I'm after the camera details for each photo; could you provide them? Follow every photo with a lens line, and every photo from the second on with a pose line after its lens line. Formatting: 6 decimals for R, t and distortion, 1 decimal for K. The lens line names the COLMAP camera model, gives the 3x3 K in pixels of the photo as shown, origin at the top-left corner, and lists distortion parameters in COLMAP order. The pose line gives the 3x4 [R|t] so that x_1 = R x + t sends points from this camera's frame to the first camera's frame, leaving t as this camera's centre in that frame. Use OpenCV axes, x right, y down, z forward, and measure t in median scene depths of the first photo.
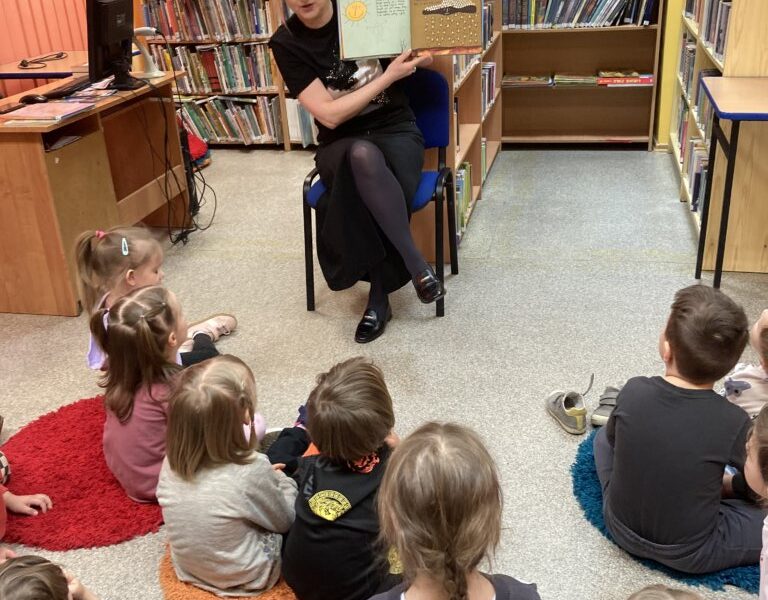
lens RADIAL K [[813.5, 0, 384.0], [0, 813.5, 300.0], [0, 0, 1]] dist [0.071838, -0.147349]
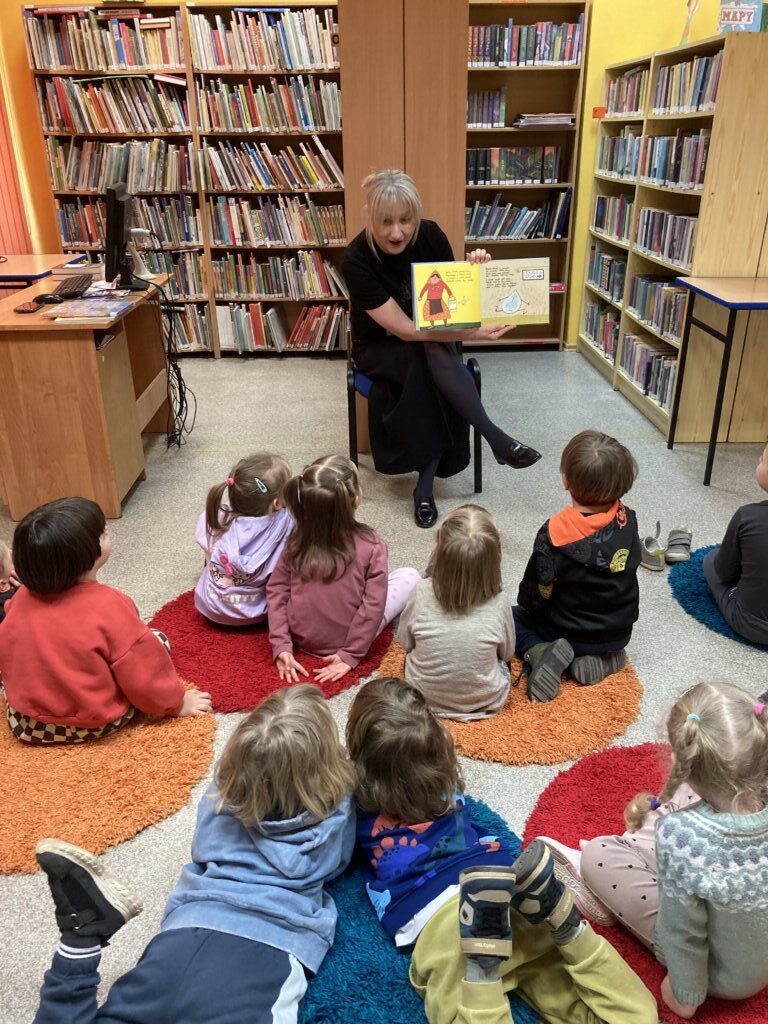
lens RADIAL K [[832.5, 0, 384.0], [0, 832.5, 512.0], [0, 0, 1]] dist [-0.001155, 0.019200]
pose [[0.963556, -0.067694, 0.258801, -0.227995], [0.072152, 0.997363, -0.007756, 0.030094], [-0.257594, 0.026146, 0.965900, -0.031430]]
